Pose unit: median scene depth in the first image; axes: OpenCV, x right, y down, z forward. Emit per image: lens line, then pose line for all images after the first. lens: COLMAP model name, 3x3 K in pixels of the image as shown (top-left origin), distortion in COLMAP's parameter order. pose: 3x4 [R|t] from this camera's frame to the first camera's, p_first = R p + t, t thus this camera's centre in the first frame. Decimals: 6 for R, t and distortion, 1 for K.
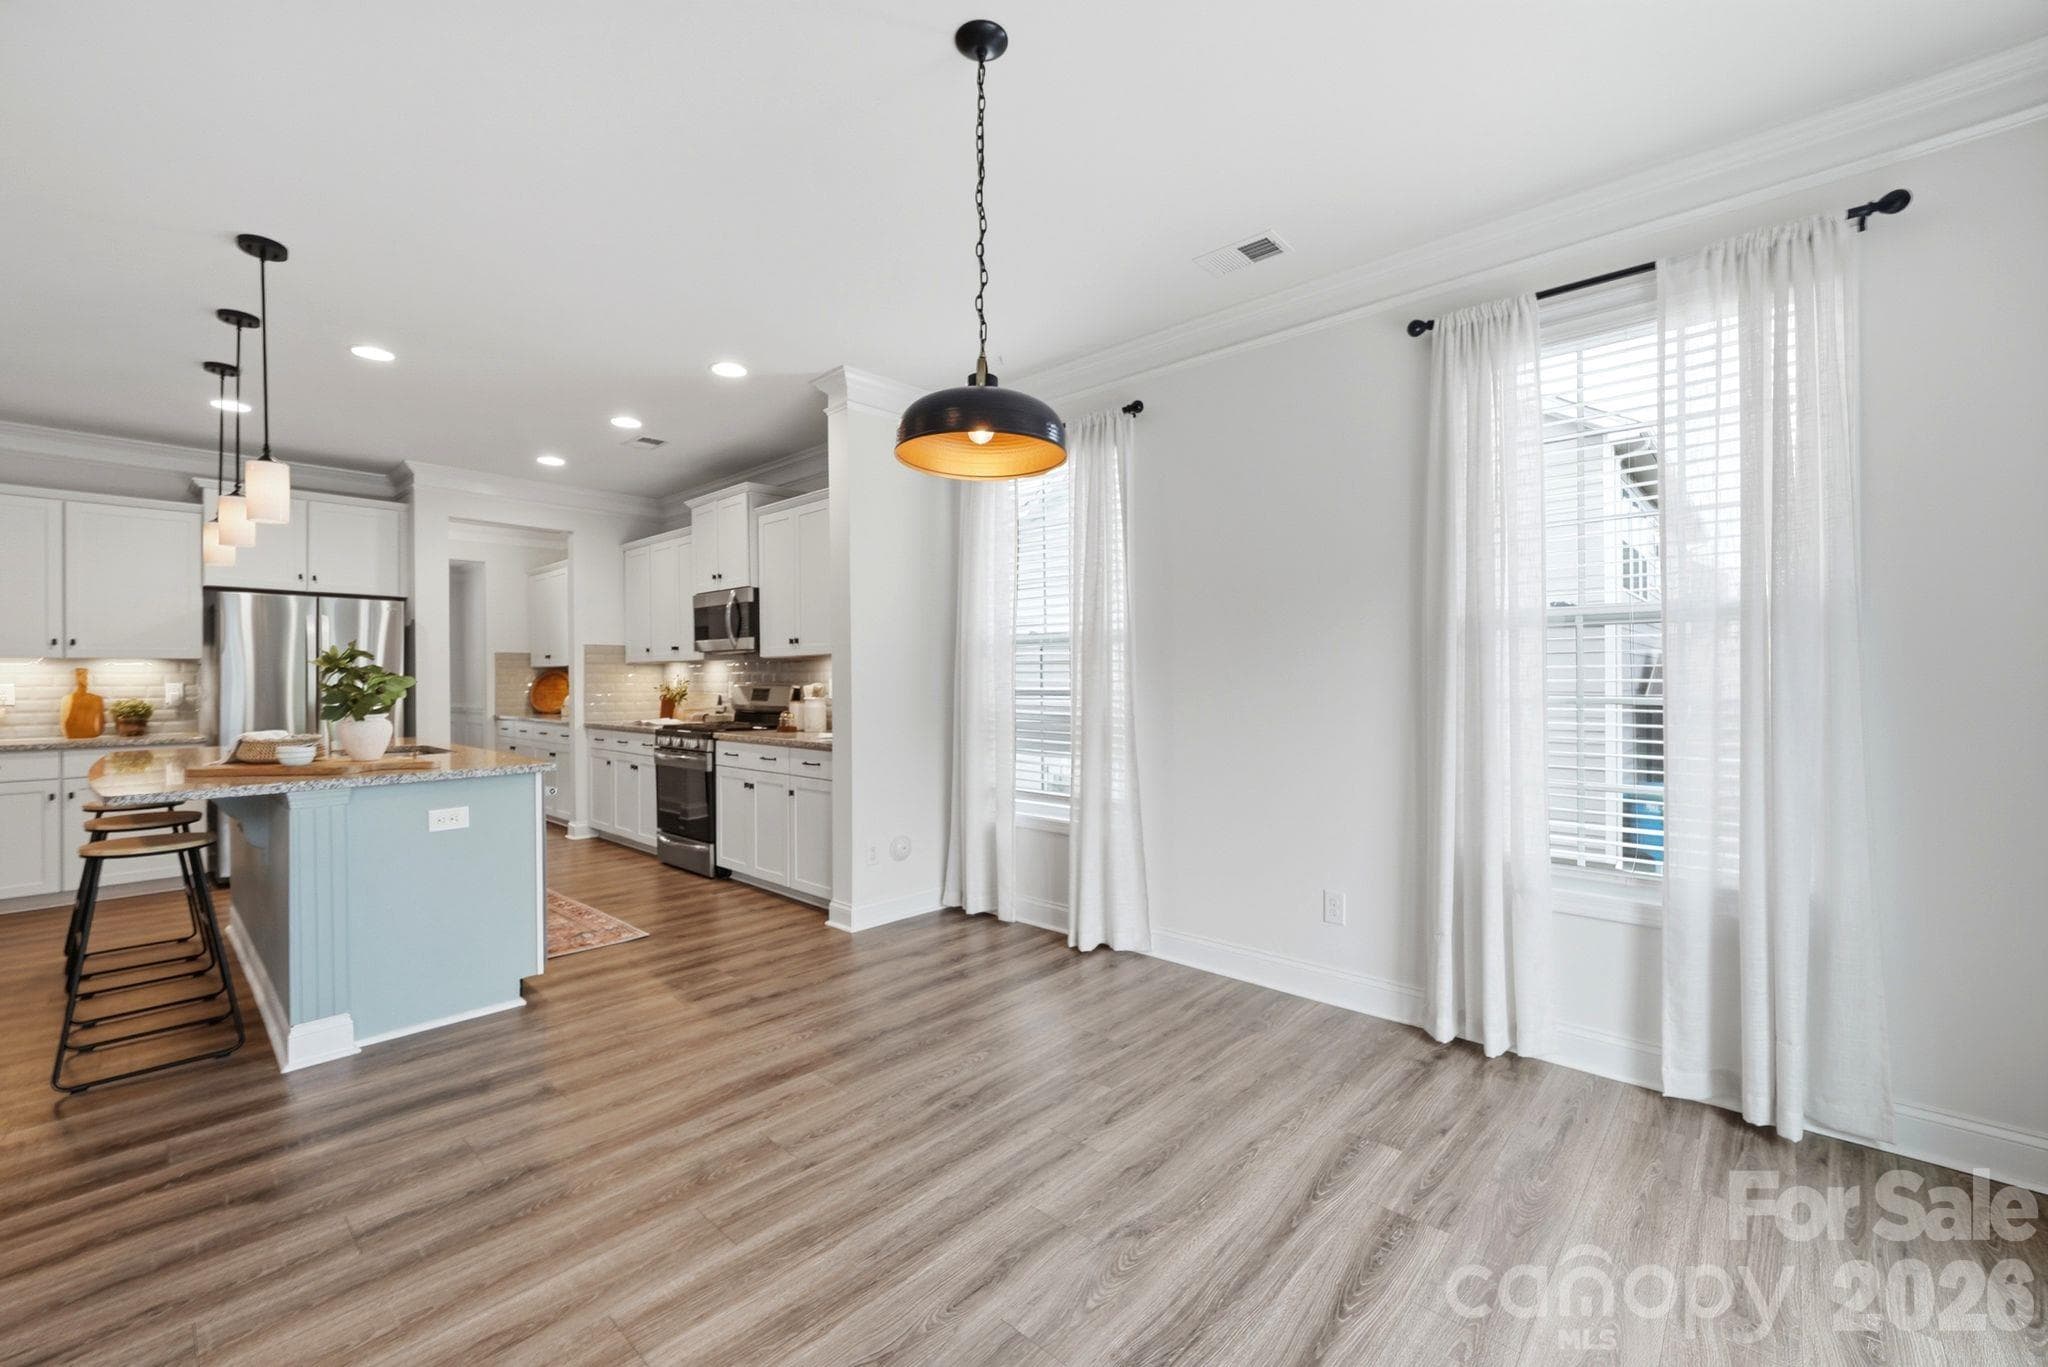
lens RADIAL K [[818.7, 0, 1021.1], [0, 818.7, 678.6], [0, 0, 1]] dist [-0.008741, 0.000673]
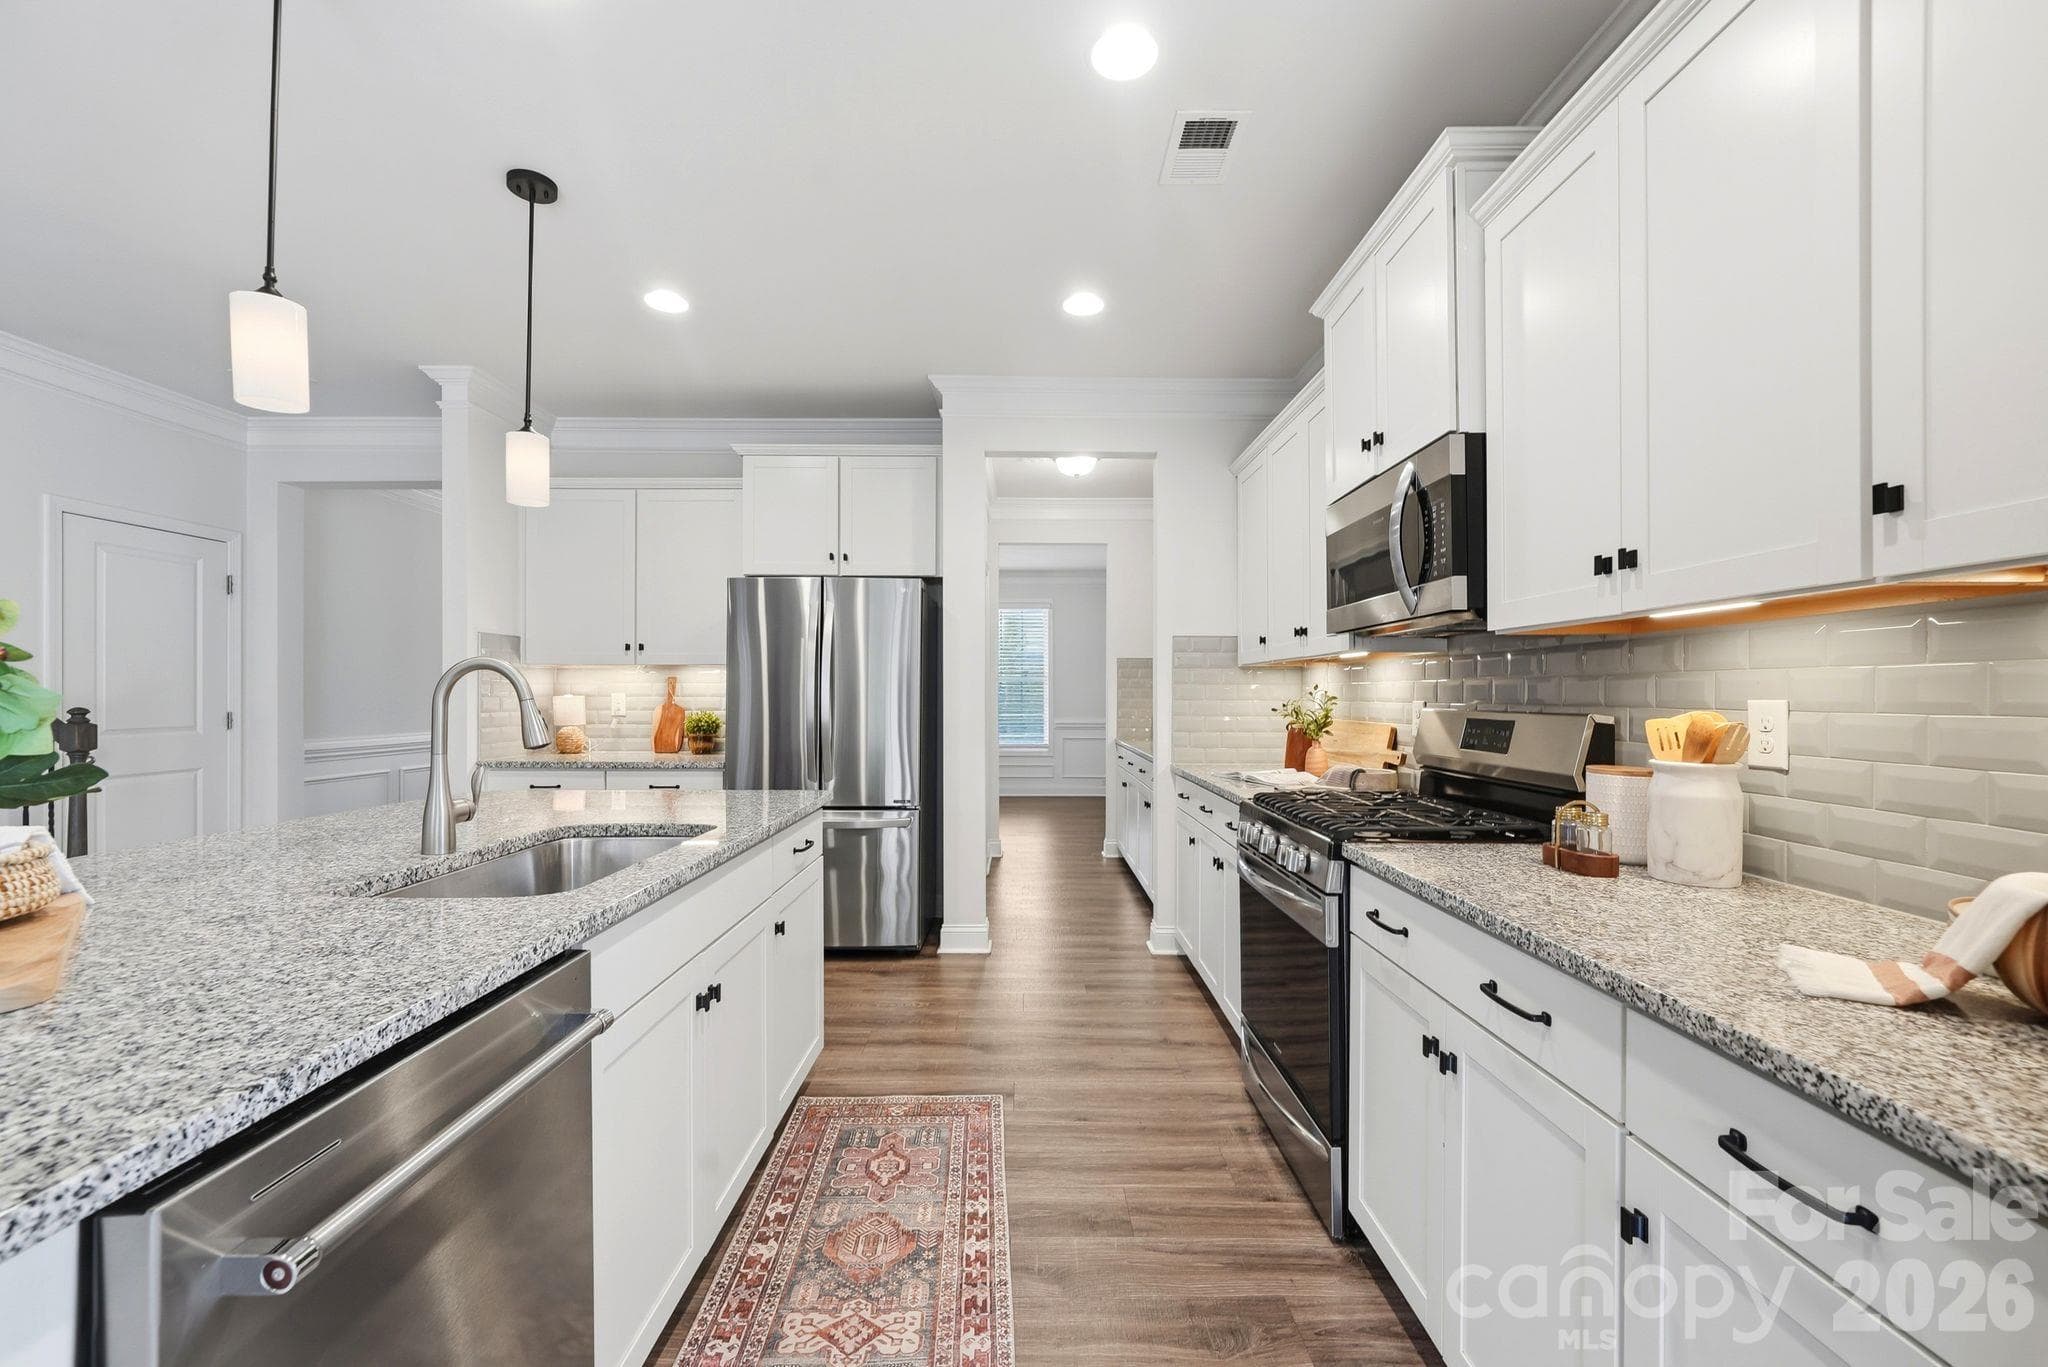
lens RADIAL K [[818.7, 0, 1021.7], [0, 818.7, 690.4], [0, 0, 1]] dist [-0.008741, 0.000673]
pose [[0.672935, 0.004522, -0.739688, -0.194698], [-0.007406, 0.999972, -0.000625, 0.000145], [0.739665, 0.005899, 0.672950, 0.618817]]
